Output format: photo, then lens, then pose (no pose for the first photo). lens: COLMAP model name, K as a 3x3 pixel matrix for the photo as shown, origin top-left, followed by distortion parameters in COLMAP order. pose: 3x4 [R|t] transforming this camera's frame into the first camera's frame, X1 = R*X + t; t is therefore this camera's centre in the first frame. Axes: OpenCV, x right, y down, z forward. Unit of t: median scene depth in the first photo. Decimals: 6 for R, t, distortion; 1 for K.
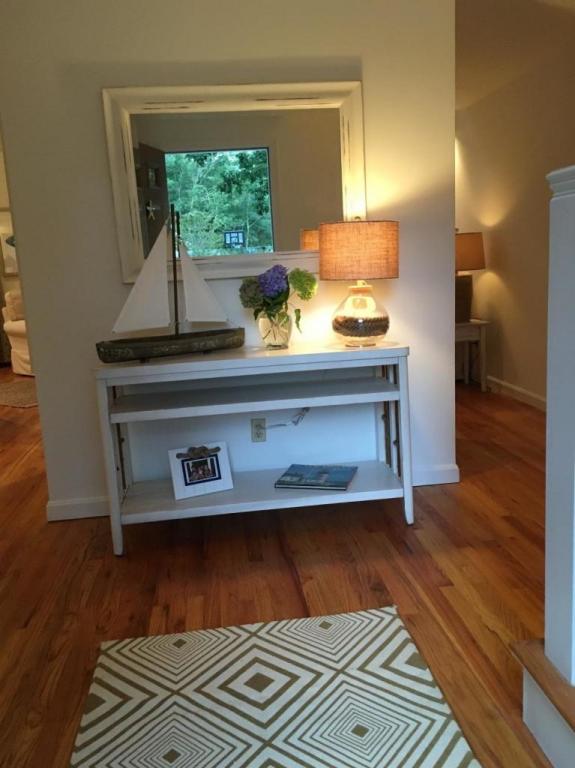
lens RADIAL K [[650.3, 0, 287.5], [0, 650.3, 384.0], [0, 0, 1]] dist [0.080998, -0.106831]
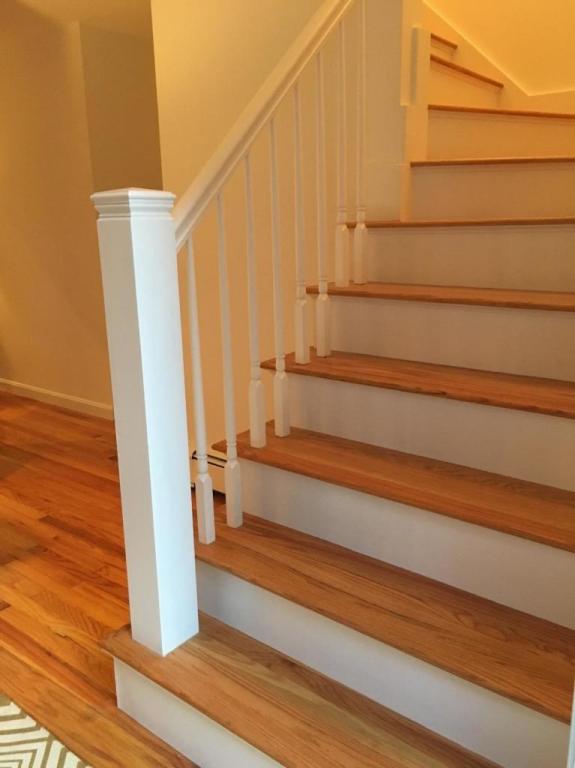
lens RADIAL K [[650.3, 0, 287.5], [0, 650.3, 384.0], [0, 0, 1]] dist [0.080998, -0.106831]
pose [[0.704149, -0.126617, 0.698672, -0.117438], [0.105866, 0.991695, 0.073024, -0.050559], [-0.702116, 0.022546, 0.711705, 0.038491]]
